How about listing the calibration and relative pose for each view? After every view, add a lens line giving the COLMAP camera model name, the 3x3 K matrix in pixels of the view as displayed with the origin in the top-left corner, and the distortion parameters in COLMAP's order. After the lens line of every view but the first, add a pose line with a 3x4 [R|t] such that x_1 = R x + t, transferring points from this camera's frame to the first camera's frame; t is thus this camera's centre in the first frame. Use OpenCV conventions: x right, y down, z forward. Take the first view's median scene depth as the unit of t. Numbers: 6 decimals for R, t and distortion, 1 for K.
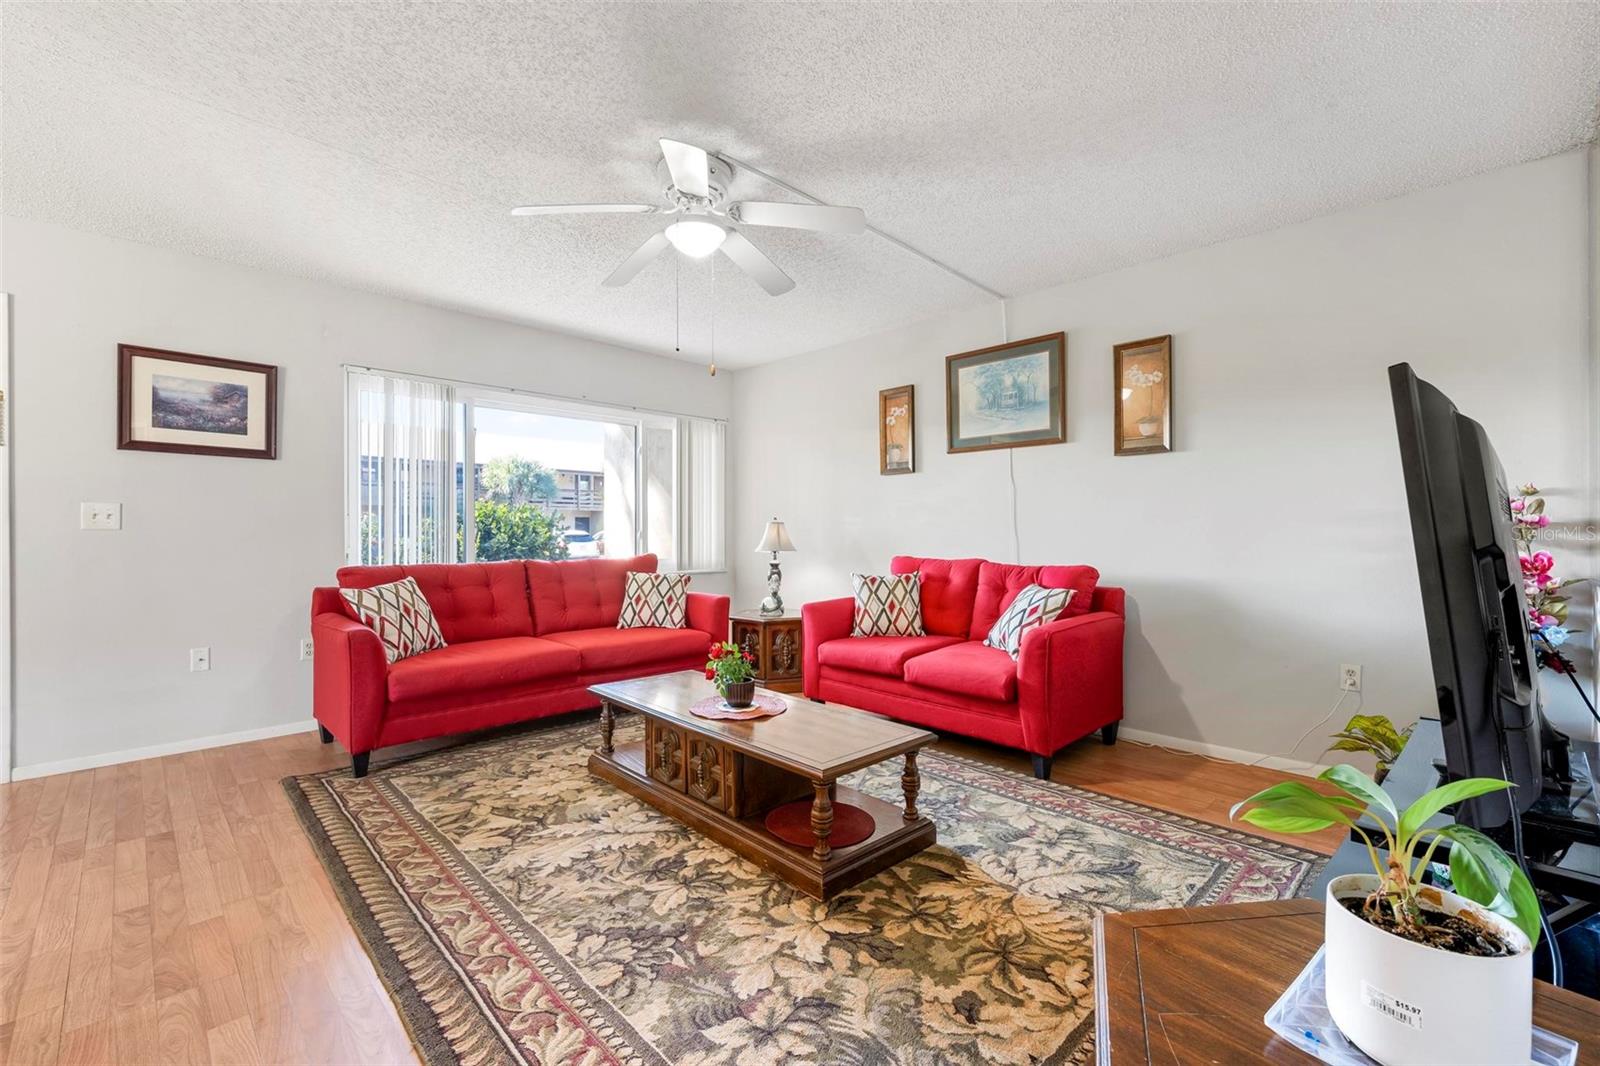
lens RADIAL K [[678.9, 0, 802.6], [0, 678.9, 529.9], [0, 0, 1]] dist [-0.000874, -0.000274]
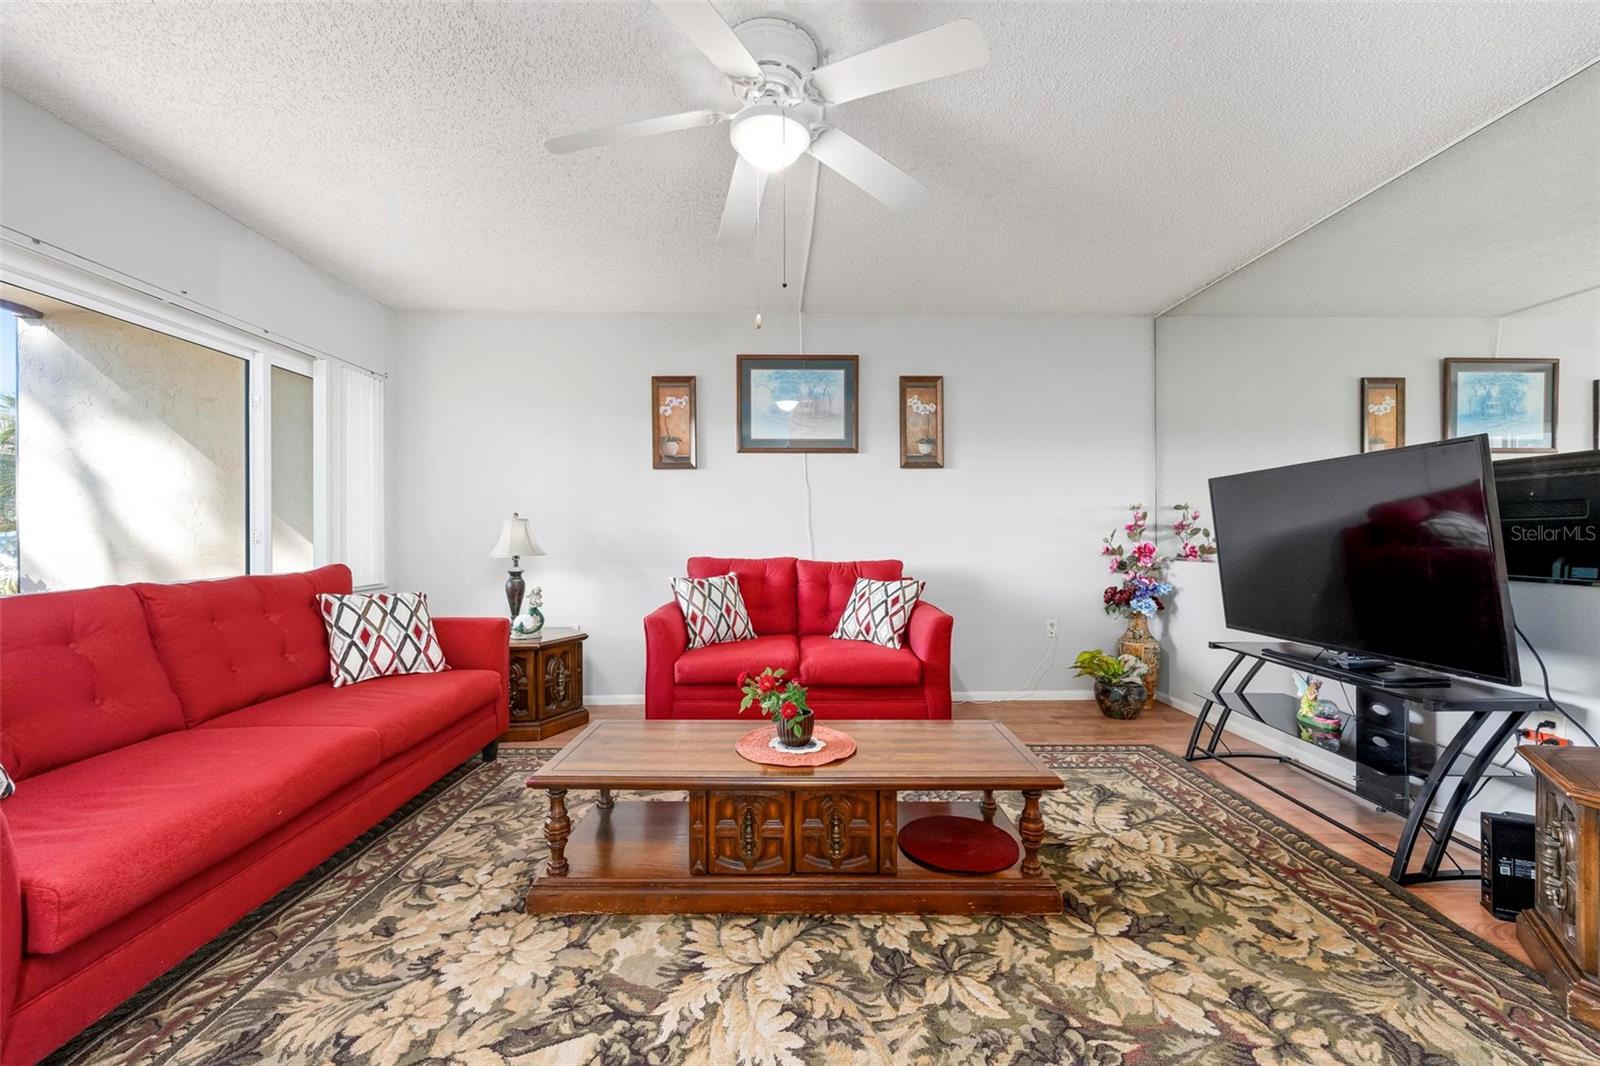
lens RADIAL K [[634.3, 0, 802.7], [0, 634.3, 530.6], [0, 0, 1]] dist [0.000951, 0.000091]
pose [[0.687975, 0.002793, 0.725729, -0.615065], [-0.001512, 0.999996, -0.002415, 0.006328], [-0.725733, 0.000564, 0.687976, 0.455633]]
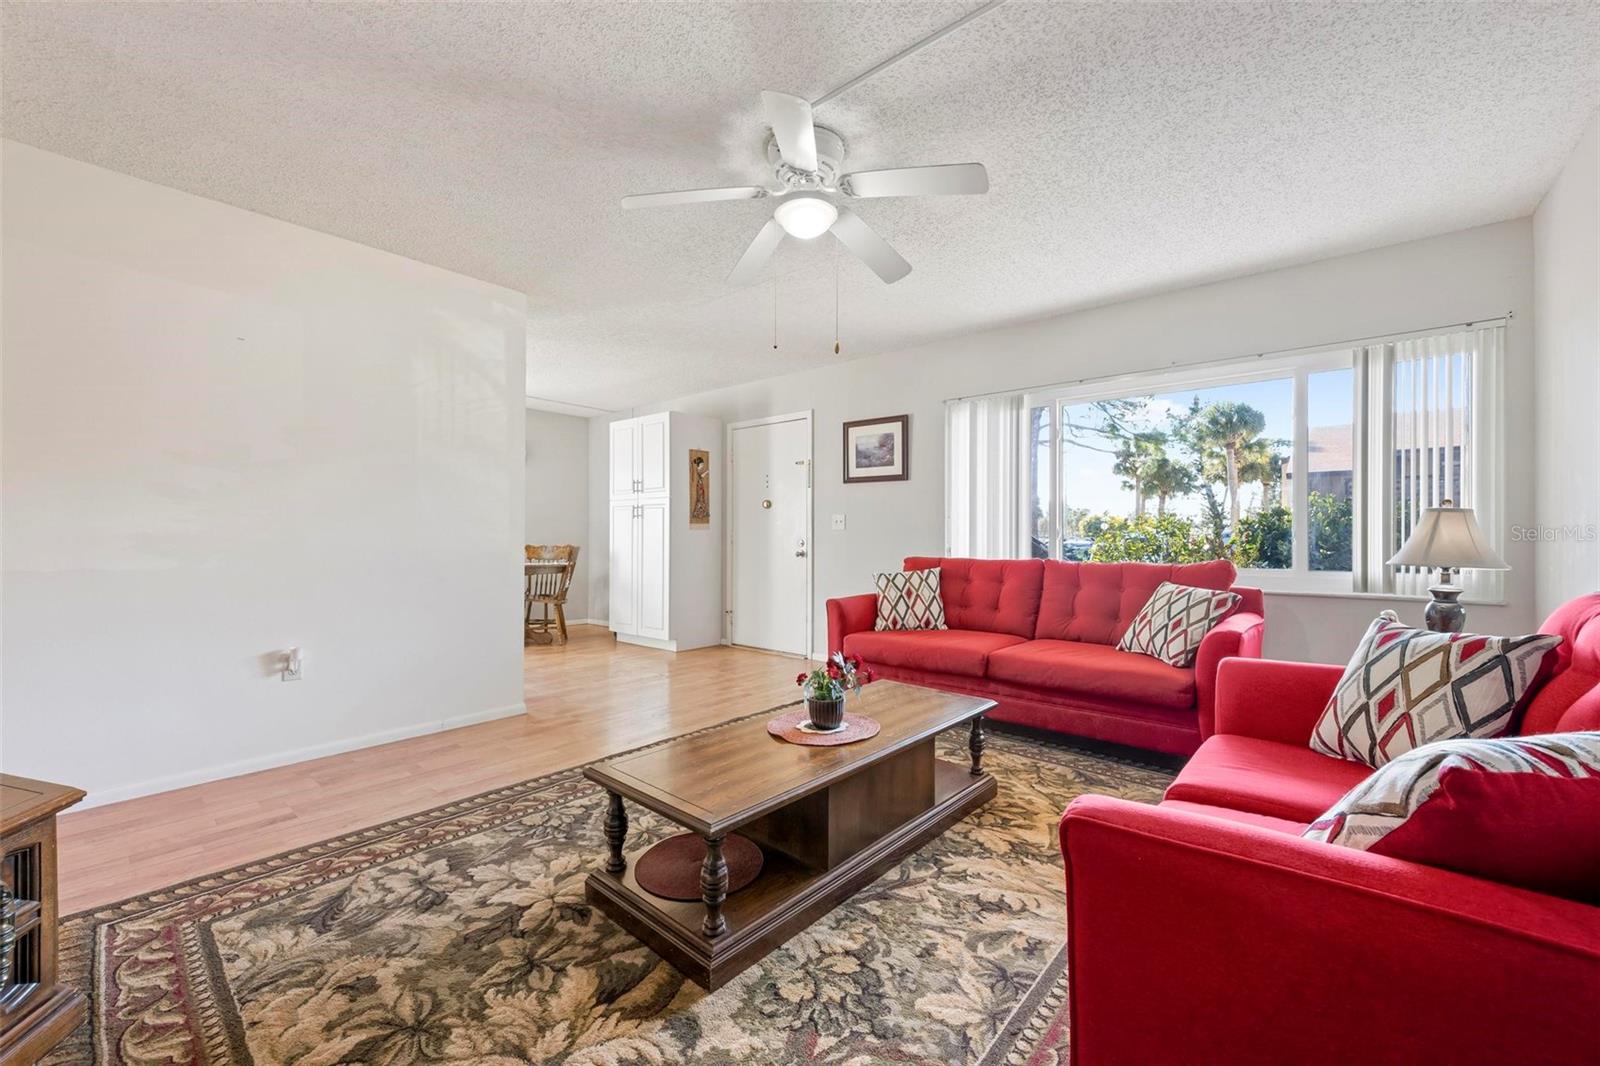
lens RADIAL K [[634.3, 0, 802.7], [0, 634.3, 530.6], [0, 0, 1]] dist [0.000951, 0.000091]
pose [[0.085261, -0.006055, -0.996340, 0.689011], [0.001851, 0.999981, -0.005919, 0.012314], [0.996357, -0.001340, 0.085271, 0.869577]]
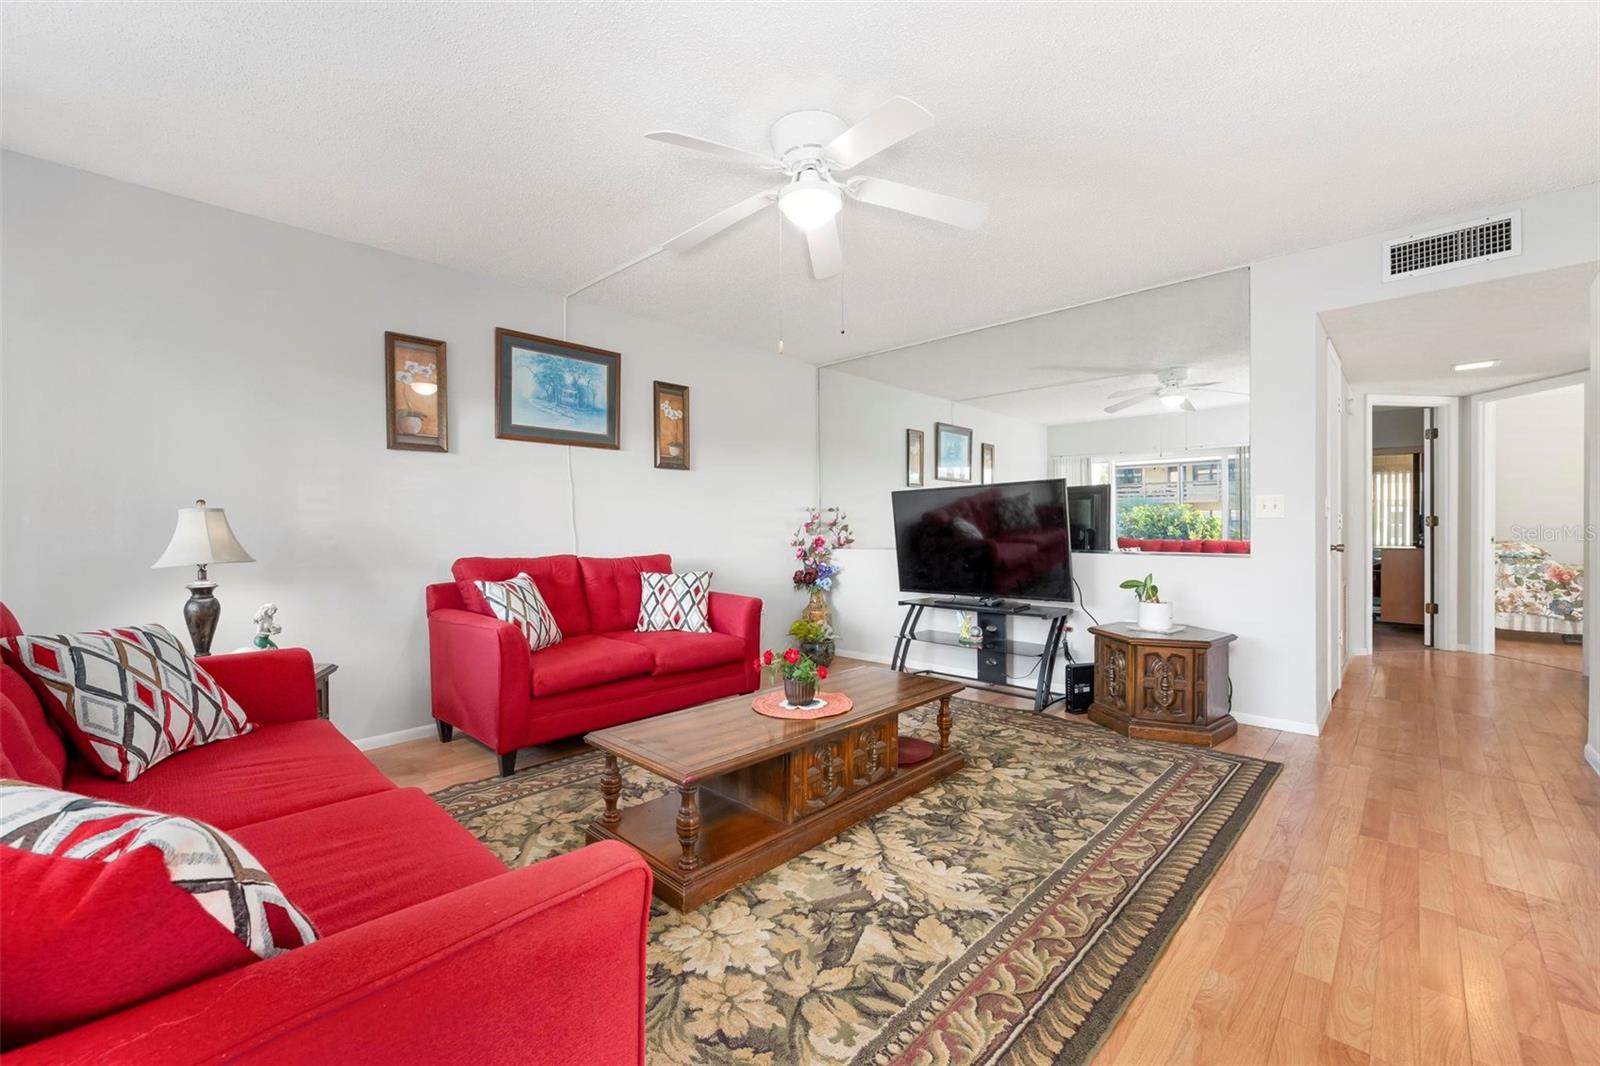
lens RADIAL K [[648.7, 0, 805.1], [0, 648.7, 527.7], [0, 0, 1]] dist [0.001475, 0.000298]
pose [[-0.030164, 0.003325, 0.999539, -0.989759], [0.001326, 0.999994, -0.003287, 0.010373], [-0.999544, 0.001226, -0.030168, 0.979244]]
